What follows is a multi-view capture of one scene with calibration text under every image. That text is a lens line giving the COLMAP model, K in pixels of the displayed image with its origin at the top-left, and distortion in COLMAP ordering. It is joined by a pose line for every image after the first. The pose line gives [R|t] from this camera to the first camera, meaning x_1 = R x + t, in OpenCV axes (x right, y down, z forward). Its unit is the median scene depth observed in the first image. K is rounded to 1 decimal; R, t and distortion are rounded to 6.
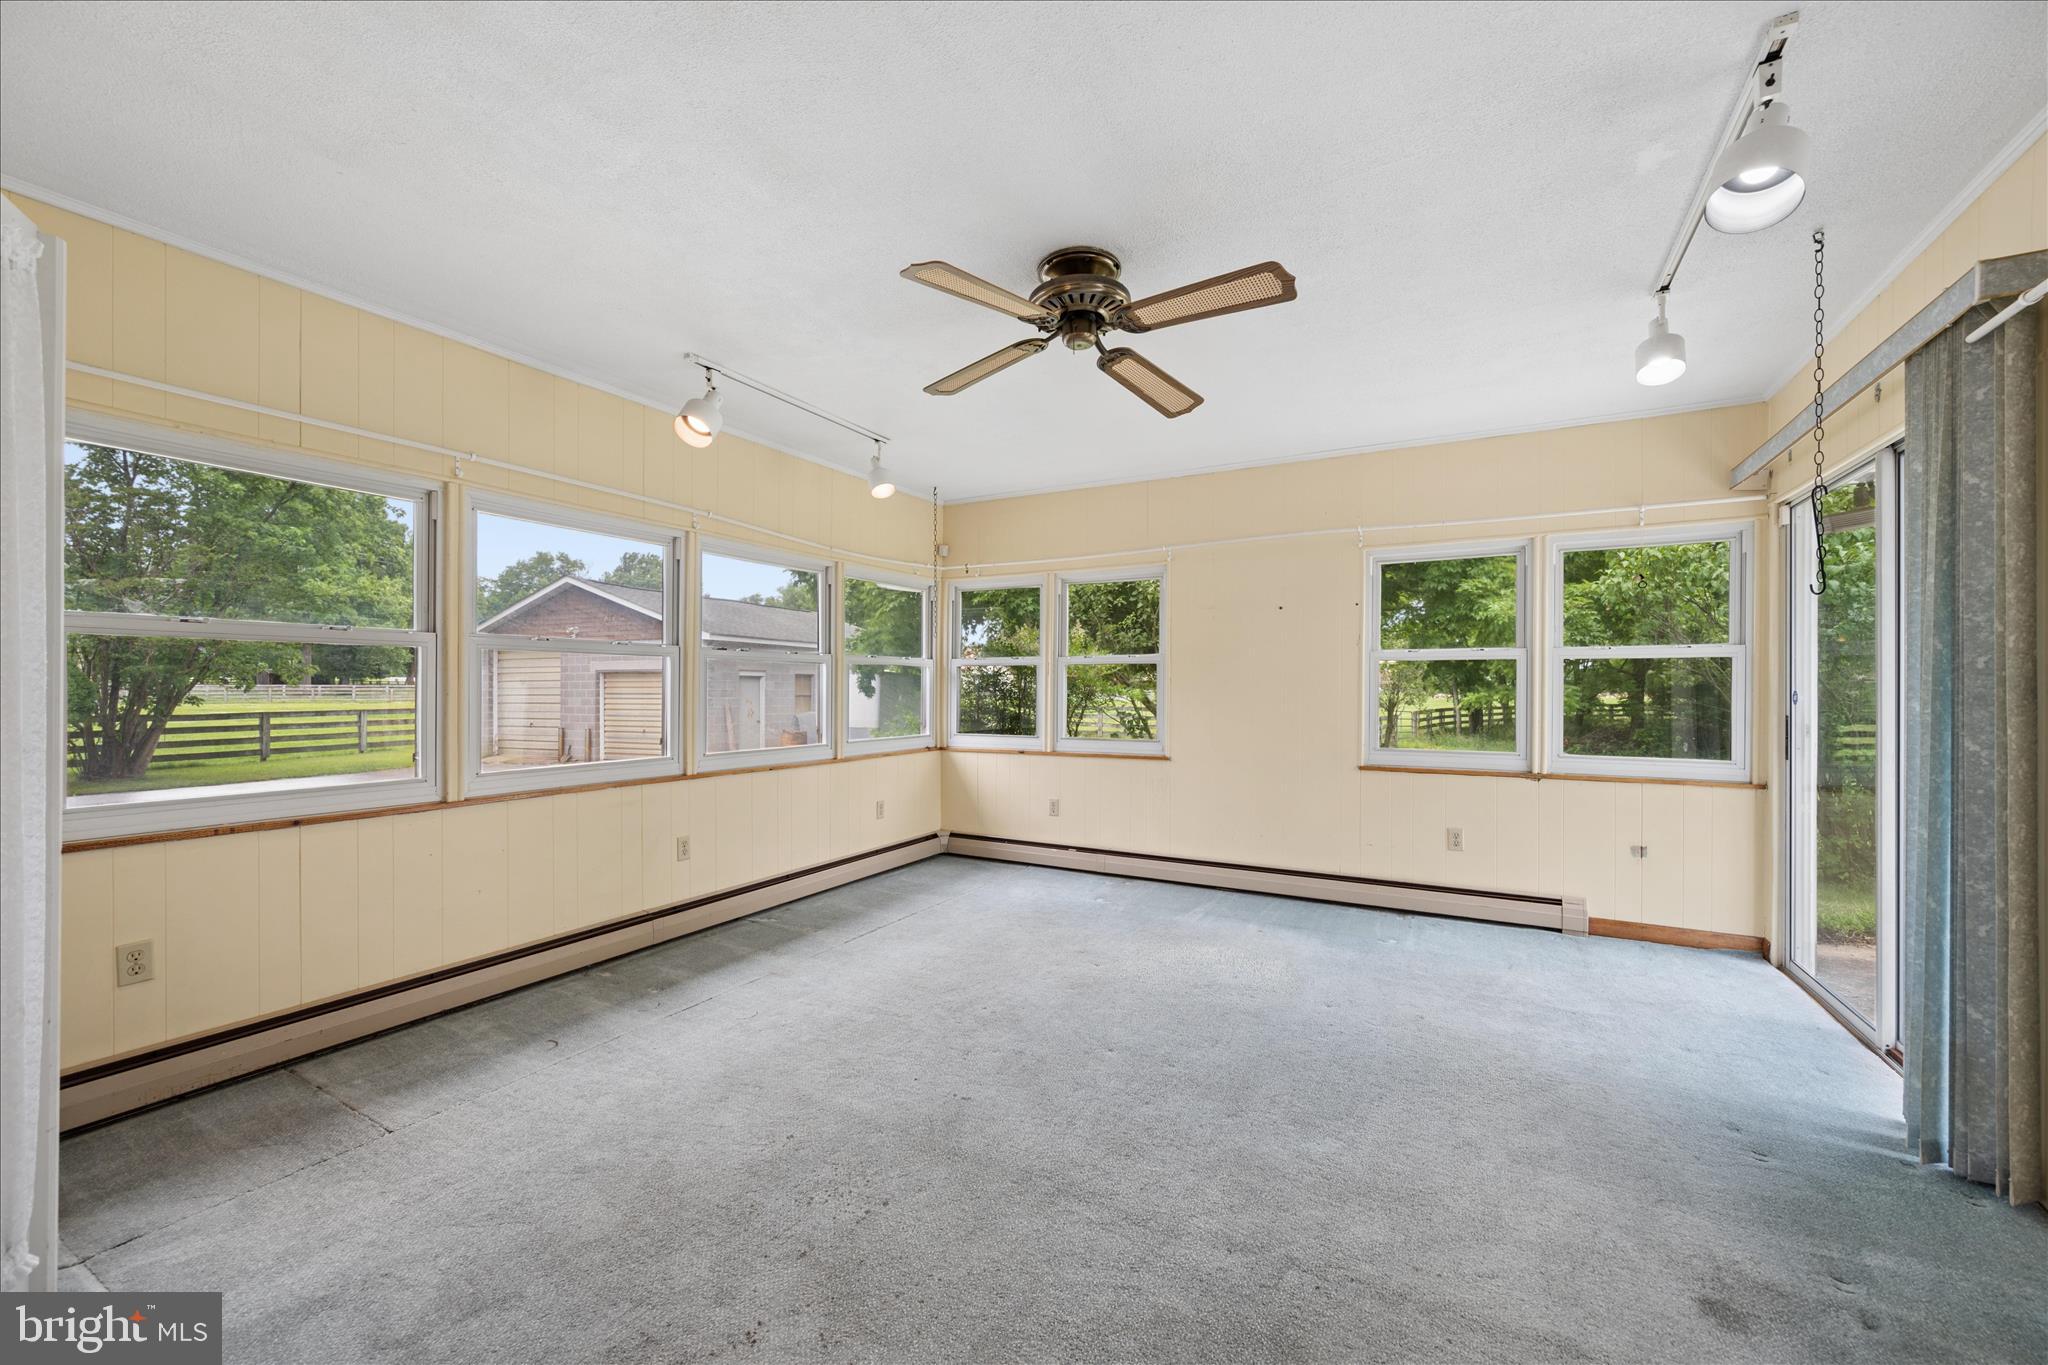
lens RADIAL K [[810.3, 0, 1021.8], [0, 810.3, 693.1], [0, 0, 1]] dist [-0.003143, 0.000569]
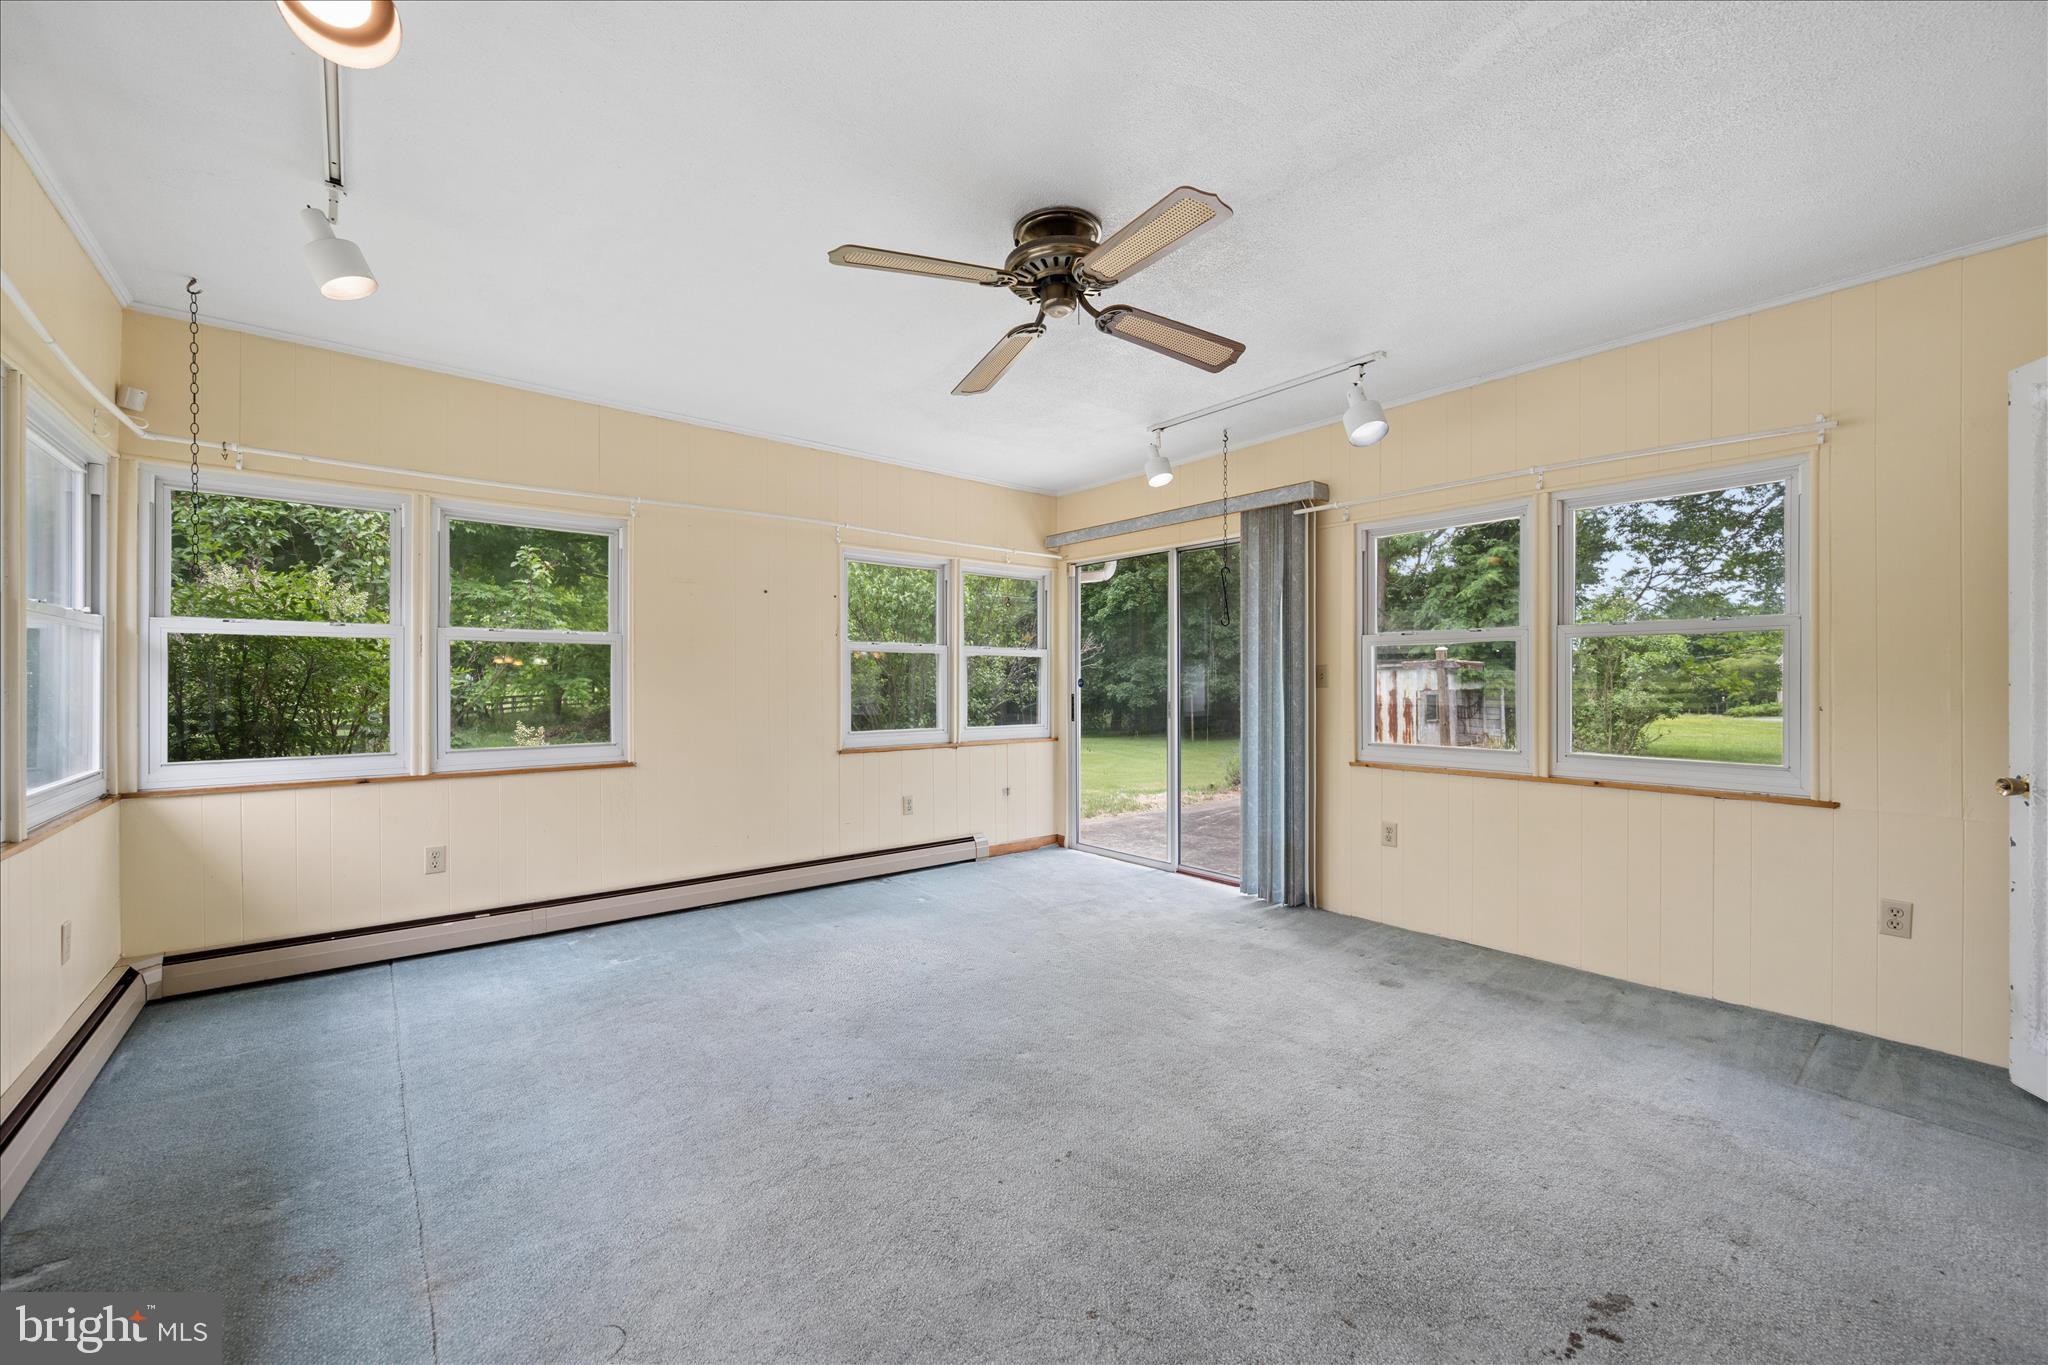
lens RADIAL K [[810.3, 0, 1017.5], [0, 810.3, 680.1], [0, 0, 1]] dist [-0.003143, 0.000569]
pose [[0.356067, 0.000411, 0.934460, -0.530460], [0.007187, 0.999969, -0.003179, 0.004031], [-0.934433, 0.007848, 0.356053, 0.449068]]
